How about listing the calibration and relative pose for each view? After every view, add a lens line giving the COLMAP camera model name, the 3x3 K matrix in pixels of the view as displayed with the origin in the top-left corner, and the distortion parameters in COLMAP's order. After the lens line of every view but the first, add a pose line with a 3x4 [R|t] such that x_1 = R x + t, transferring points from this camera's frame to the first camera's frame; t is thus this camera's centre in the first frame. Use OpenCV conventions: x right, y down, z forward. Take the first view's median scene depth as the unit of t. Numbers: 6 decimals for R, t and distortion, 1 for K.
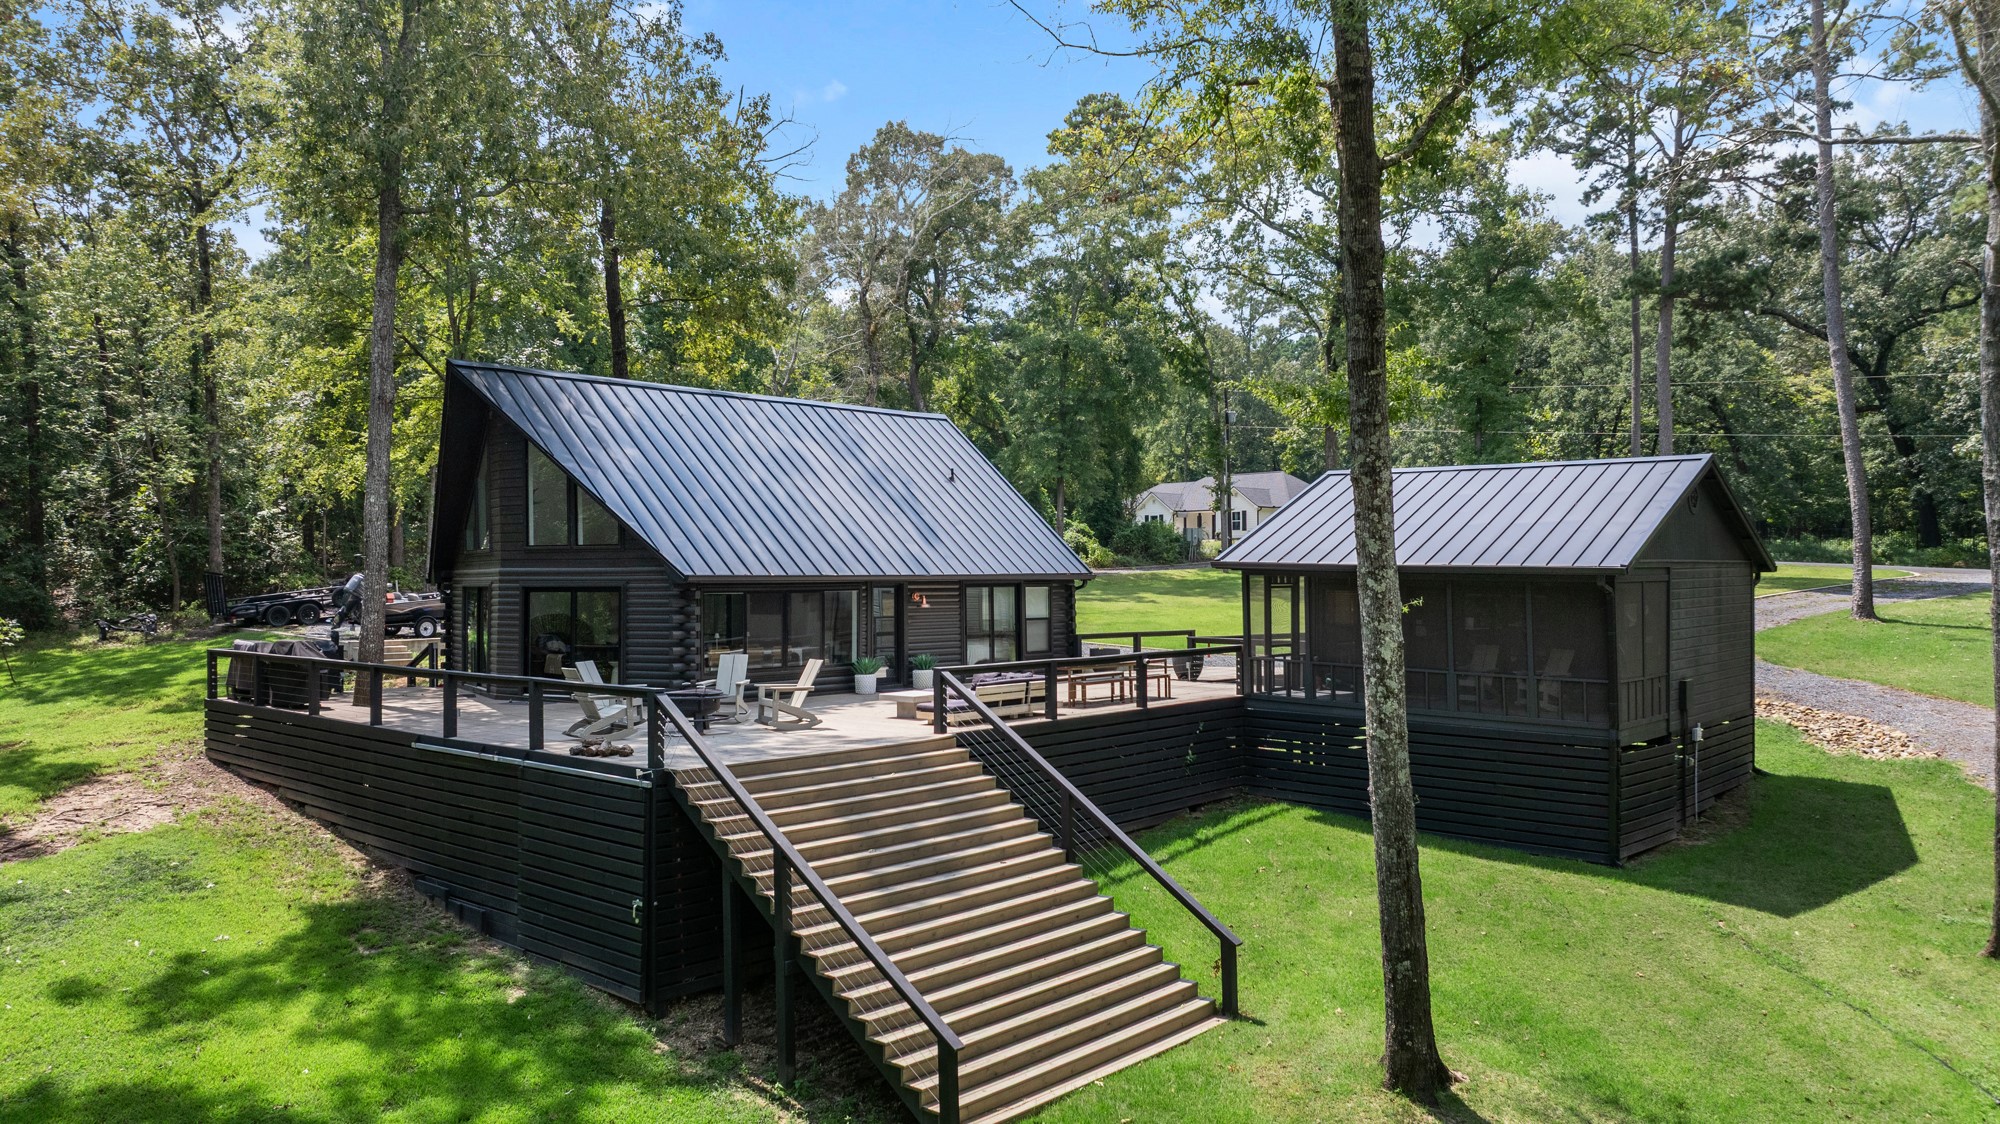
lens RADIAL K [[1425.0, 0, 1000.0], [0, 1425.0, 562.0], [0, 0, 1]] dist [-0.014581, -0.003896]
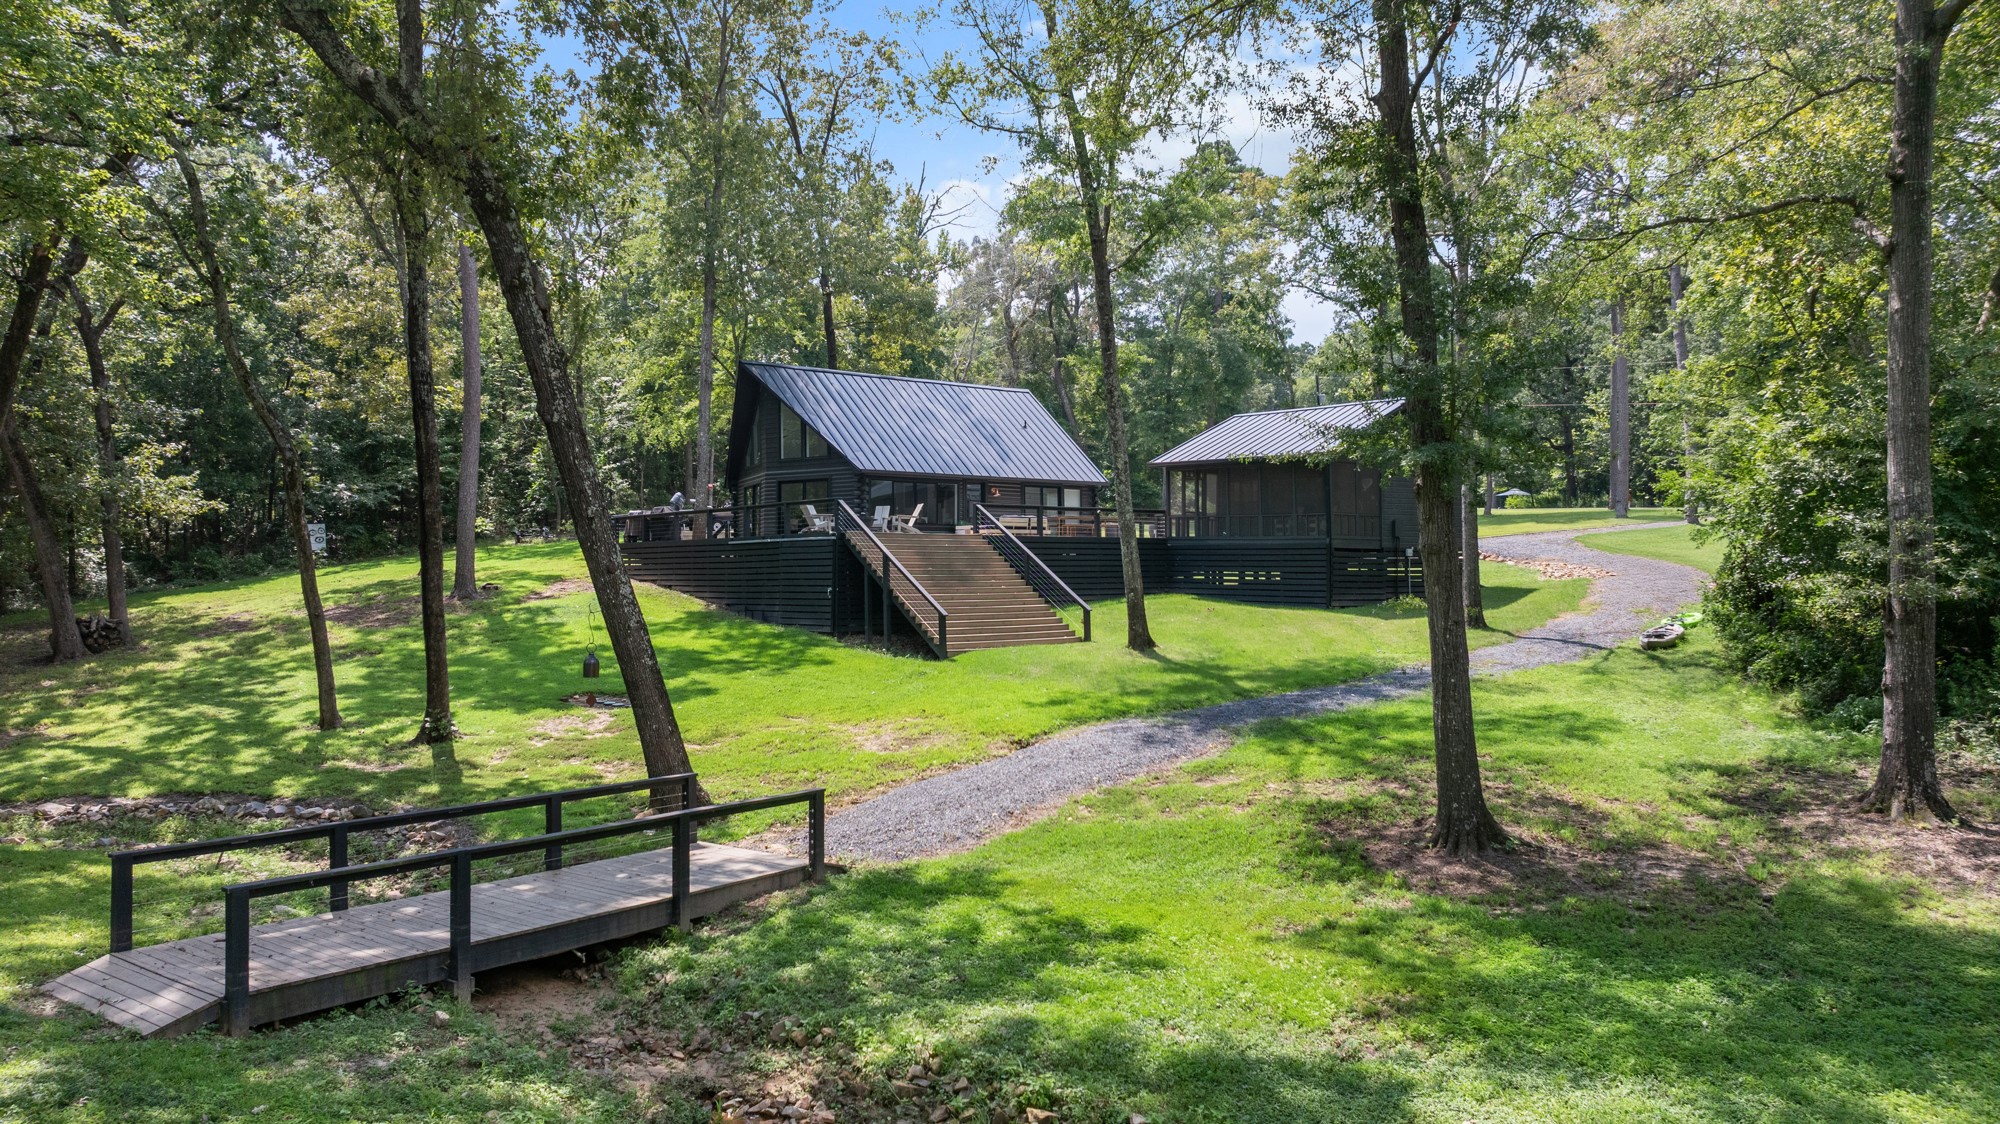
lens RADIAL K [[1425.0, 0, 1000.0], [0, 1425.0, 562.0], [0, 0, 1]] dist [-0.014581, -0.003896]
pose [[0.987686, -0.000178, -0.156451, 0.206855], [-0.000175, 0.999997, -0.002243, 0.108306], [0.156451, 0.002243, 0.987683, -0.676365]]
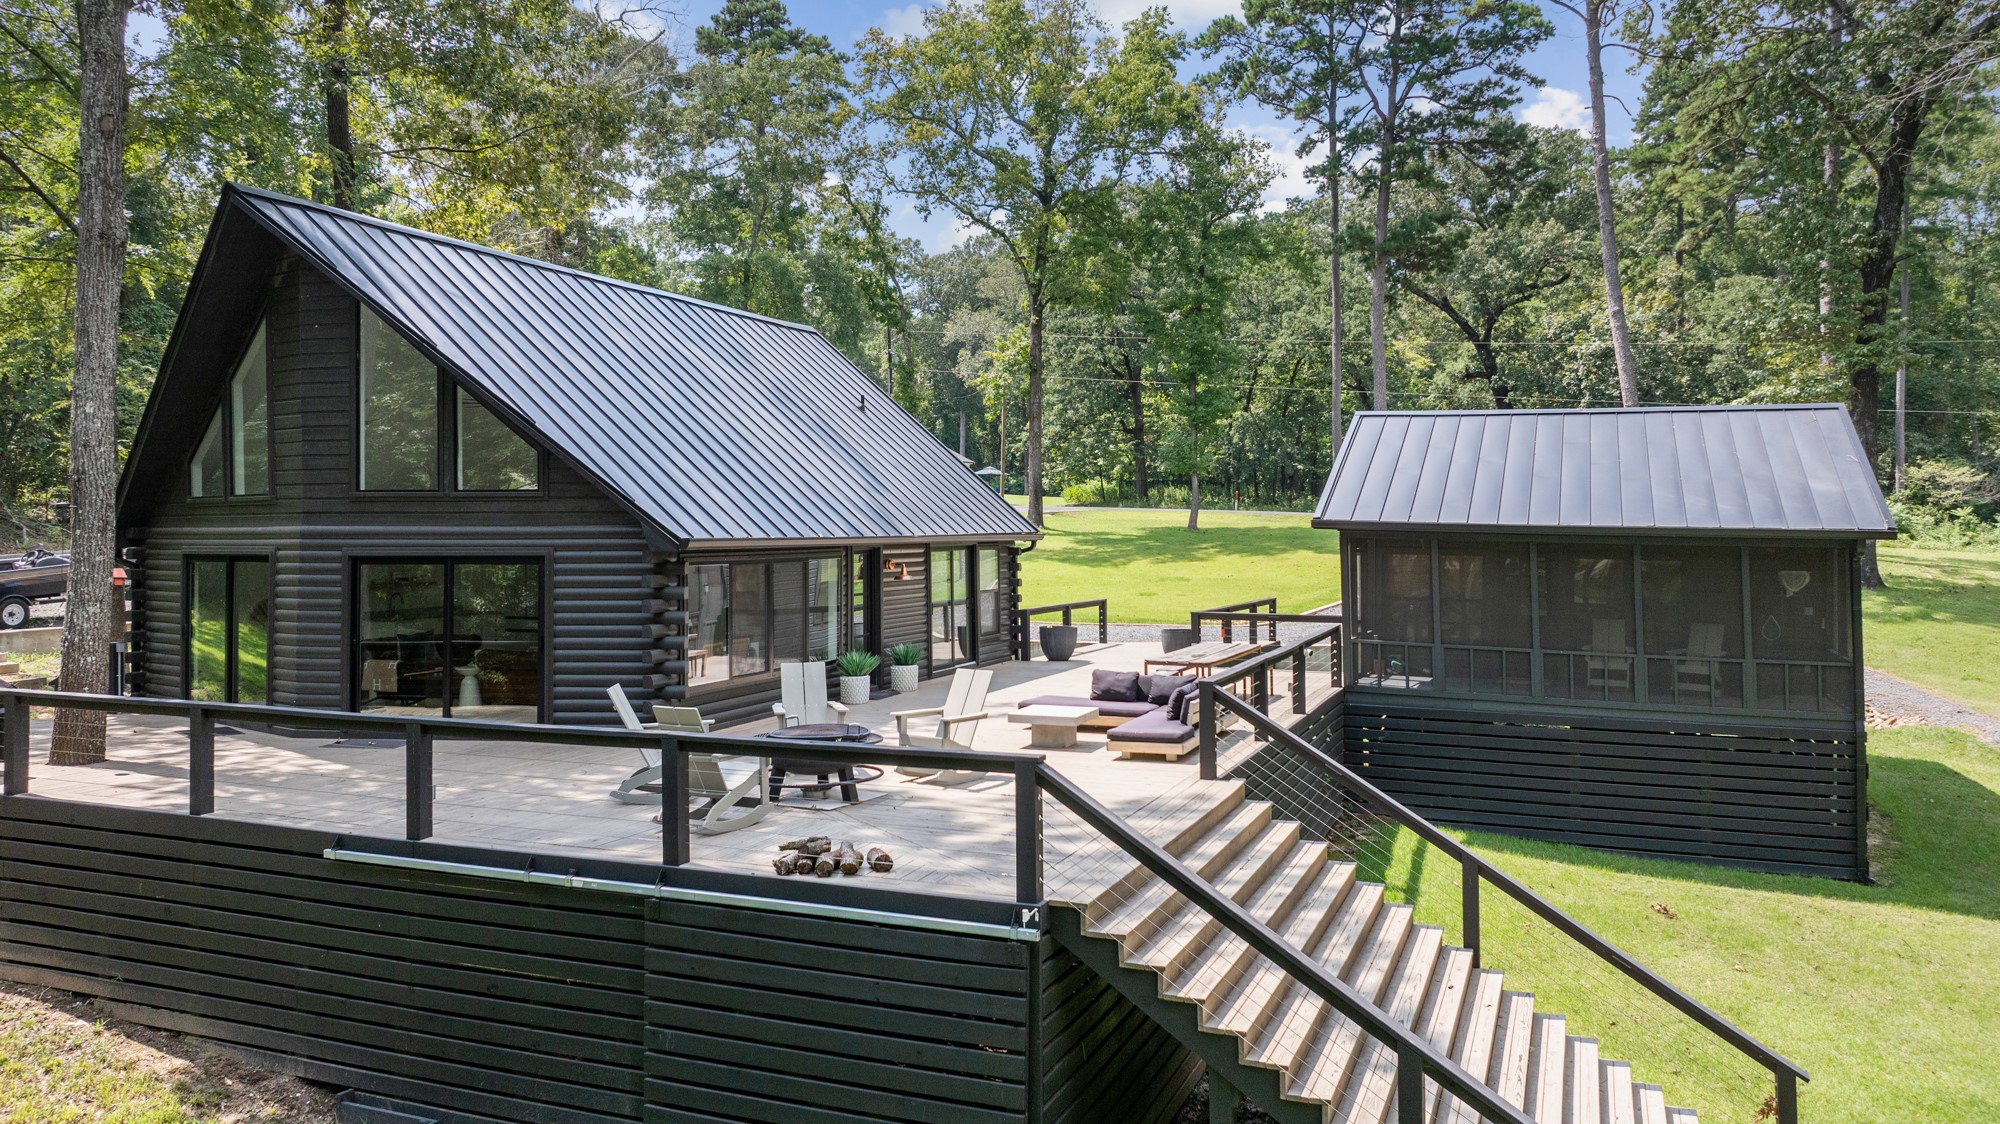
lens RADIAL K [[1434.1, 0, 1005.7], [0, 1434.1, 506.6], [0, 0, 1]] dist [-0.001738, -0.000986]
pose [[0.937843, 0.007737, 0.346975, -0.238803], [-0.006453, 0.999967, -0.004855, -0.002773], [-0.347001, 0.002314, 0.937862, 0.259424]]
